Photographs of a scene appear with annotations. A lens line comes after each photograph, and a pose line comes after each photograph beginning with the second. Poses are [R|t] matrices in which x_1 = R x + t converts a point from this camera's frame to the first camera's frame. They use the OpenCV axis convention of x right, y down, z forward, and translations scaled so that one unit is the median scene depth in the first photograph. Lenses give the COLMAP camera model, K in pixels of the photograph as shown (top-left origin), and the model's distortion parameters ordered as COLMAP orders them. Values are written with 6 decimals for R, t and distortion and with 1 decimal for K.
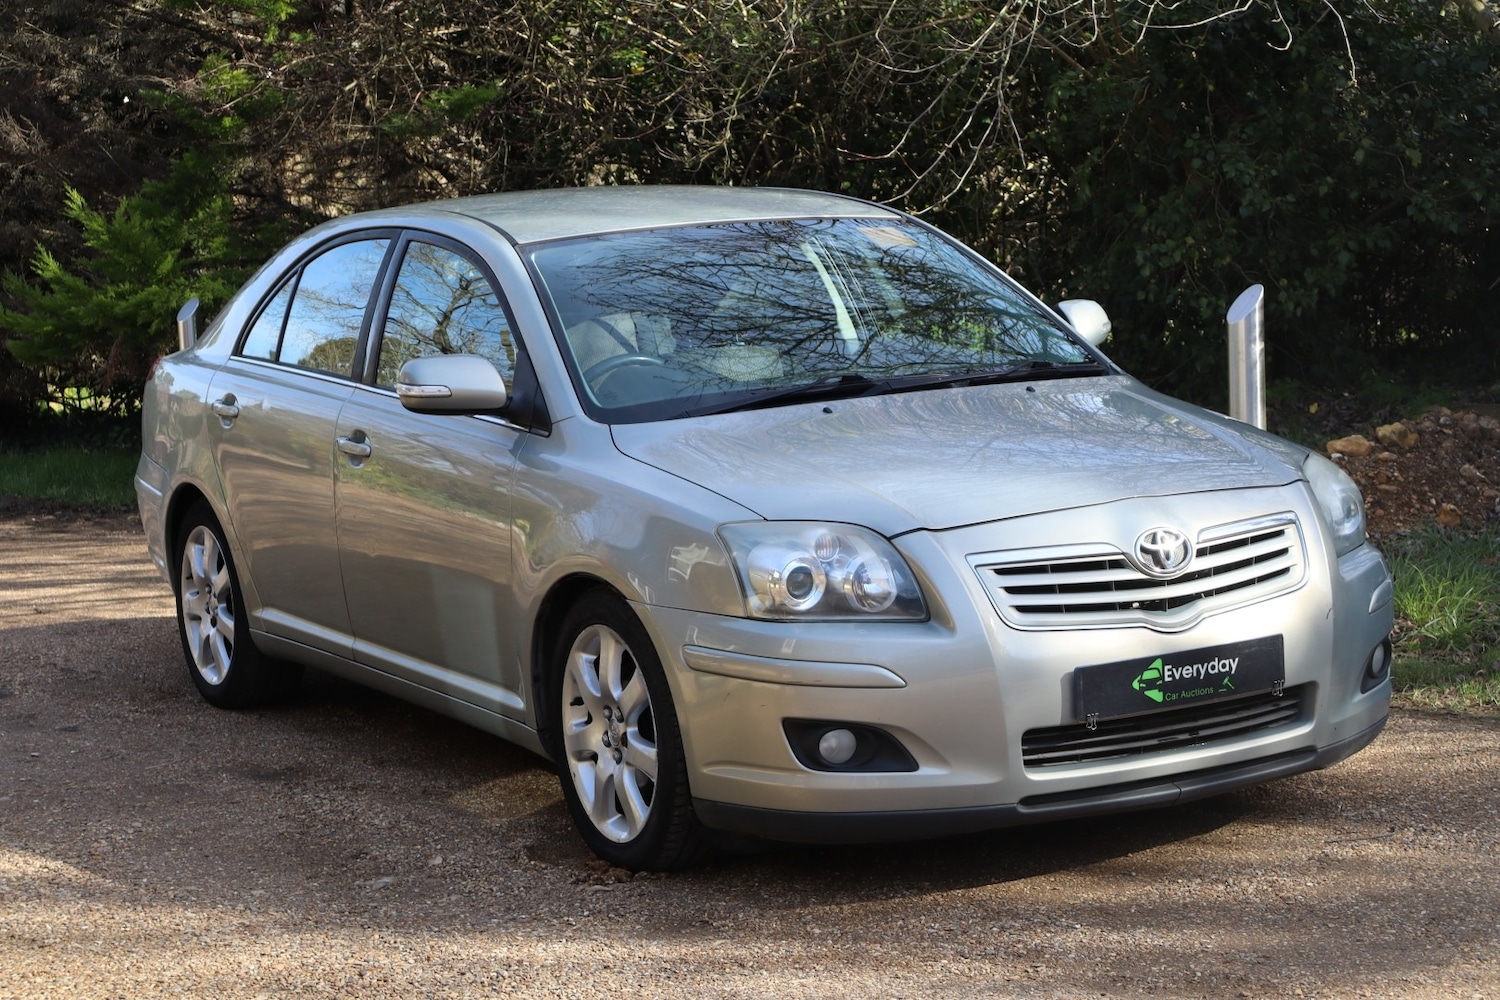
lens RADIAL K [[2961.6, 0, 754.2], [0, 2961.6, 530.6], [0, 0, 1]] dist [-0.002646, 0.000000]
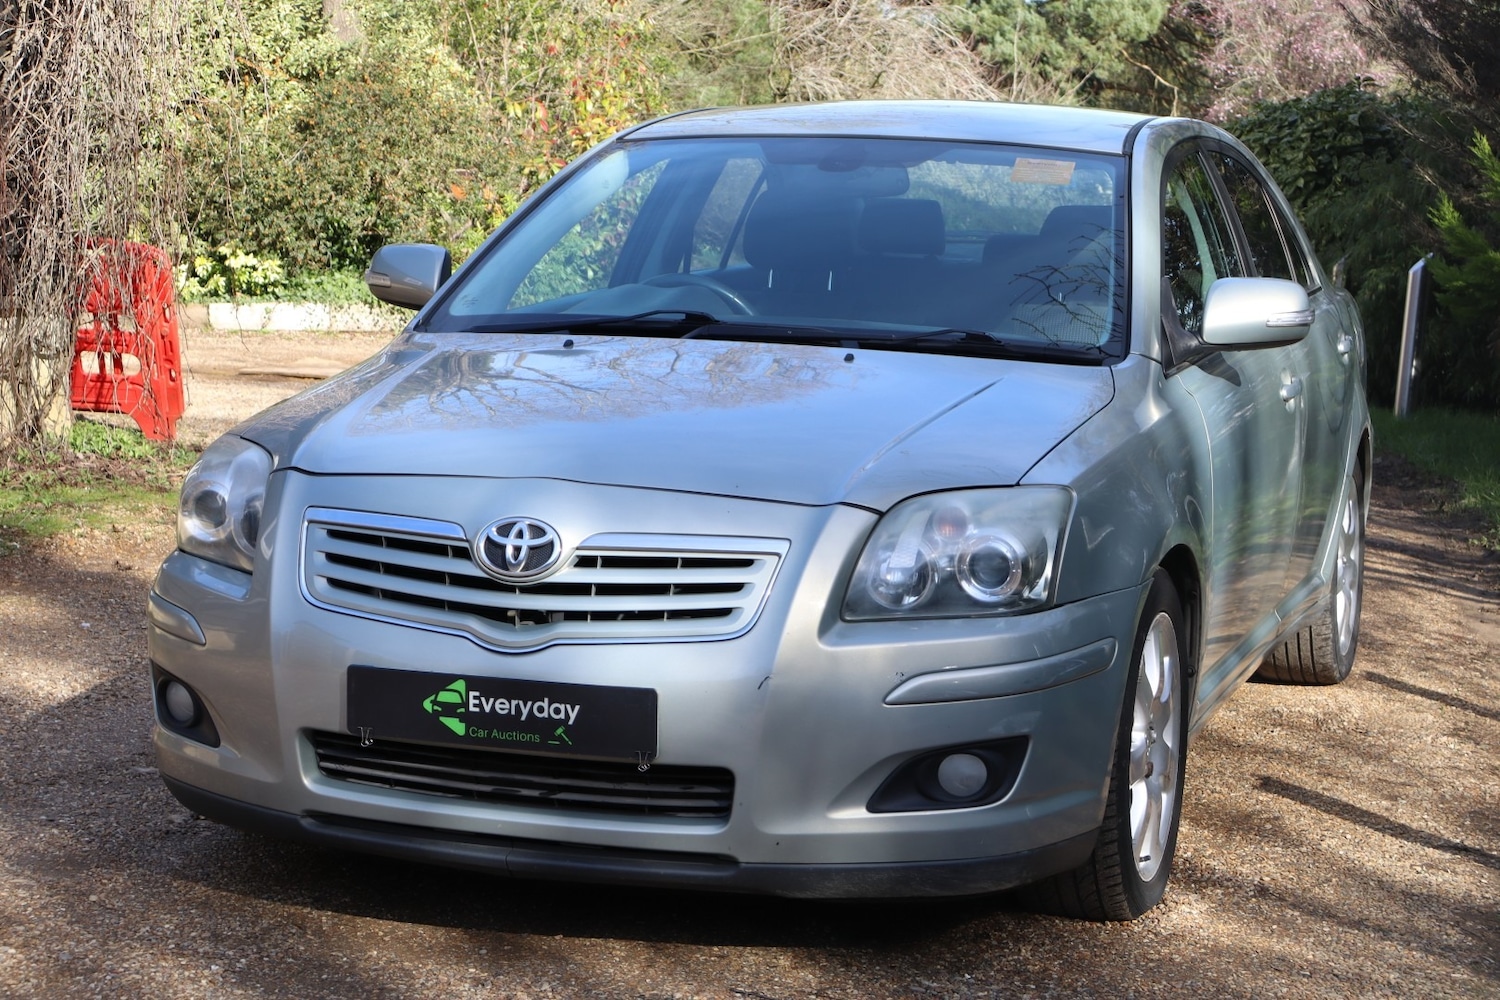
lens RADIAL K [[2961.6, 0, 755.7], [0, 2961.6, 490.4], [0, 0, 1]] dist [-0.002646, 0.000000]
pose [[0.675611, 0.152968, -0.721215, 0.627386], [-0.158274, 0.985524, 0.060762, -0.055172], [0.720069, 0.073098, 0.690041, 0.434777]]
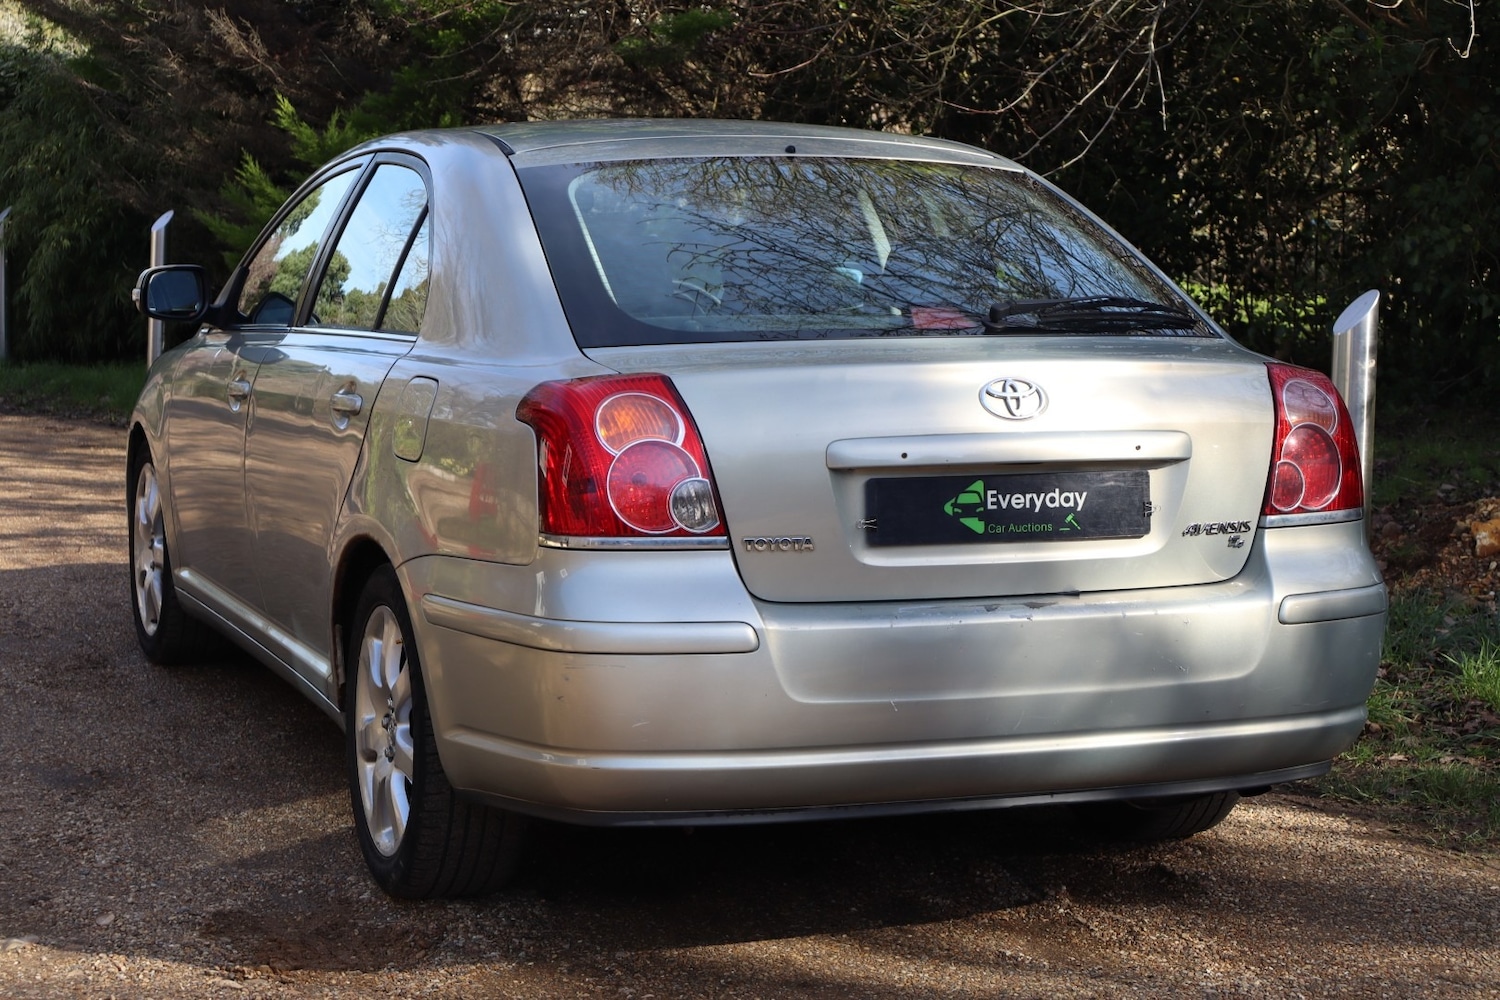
lens RADIAL K [[2961.6, 0, 752.8], [0, 2961.6, 493.1], [0, 0, 1]] dist [-0.002646, 0.000000]
pose [[0.981075, 0.079968, -0.176345, 0.196594], [-0.078354, 0.996795, 0.016107, -0.033995], [0.177068, -0.001985, 0.984197, 0.197375]]
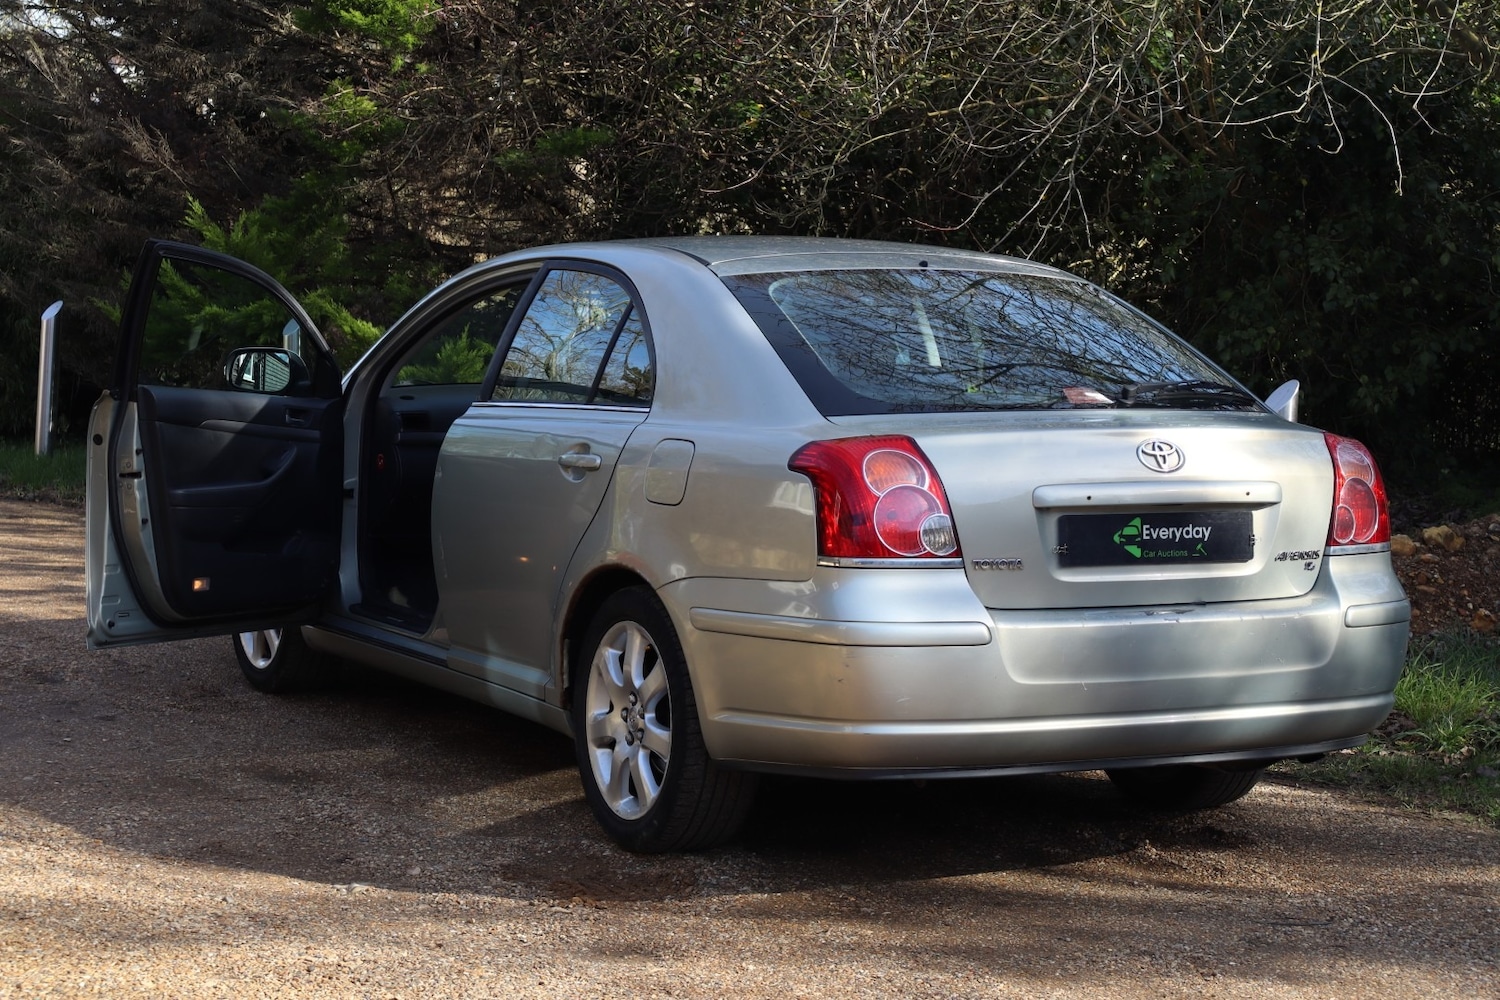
lens RADIAL K [[2961.6, 0, 746.4], [0, 2961.6, 495.7], [0, 0, 1]] dist [-0.002646, 0.000000]
pose [[0.995558, 0.077966, -0.052769, 0.050787], [-0.079373, 0.996529, -0.025109, -0.003417], [0.050628, 0.029186, 0.998291, -0.039230]]
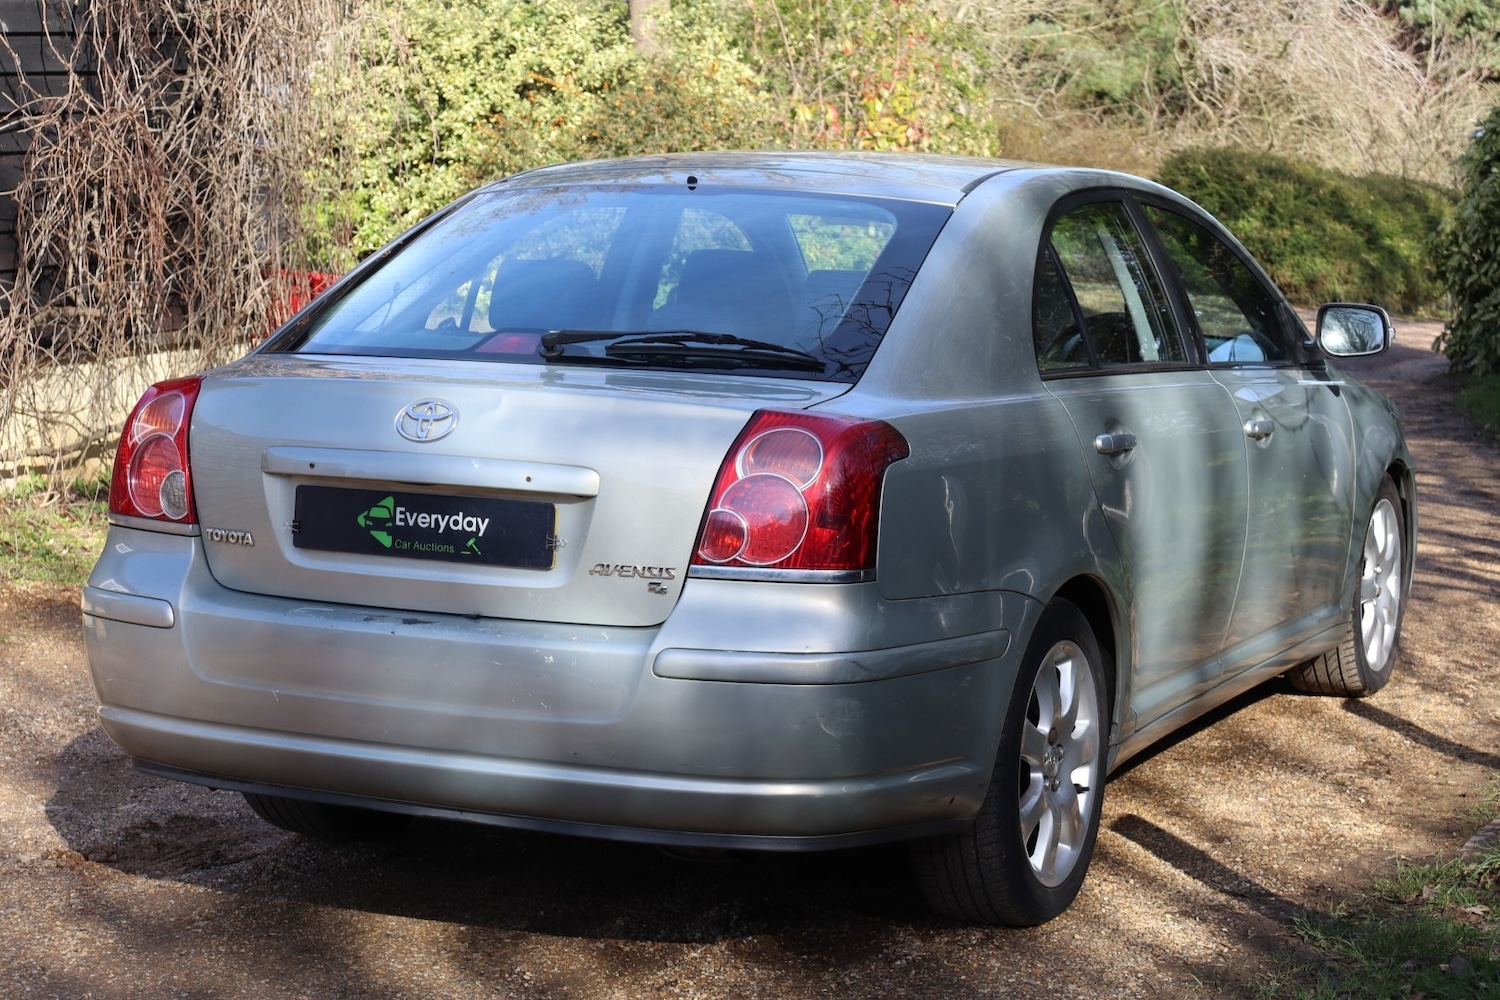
lens RADIAL K [[2961.6, 0, 757.4], [0, 2961.6, 488.4], [0, 0, 1]] dist [-0.002646, 0.000000]
pose [[0.558830, 0.150203, -0.815566, 0.774434], [-0.132106, 0.987026, 0.091261, -0.110907], [0.818692, 0.056742, 0.571422, 0.555374]]
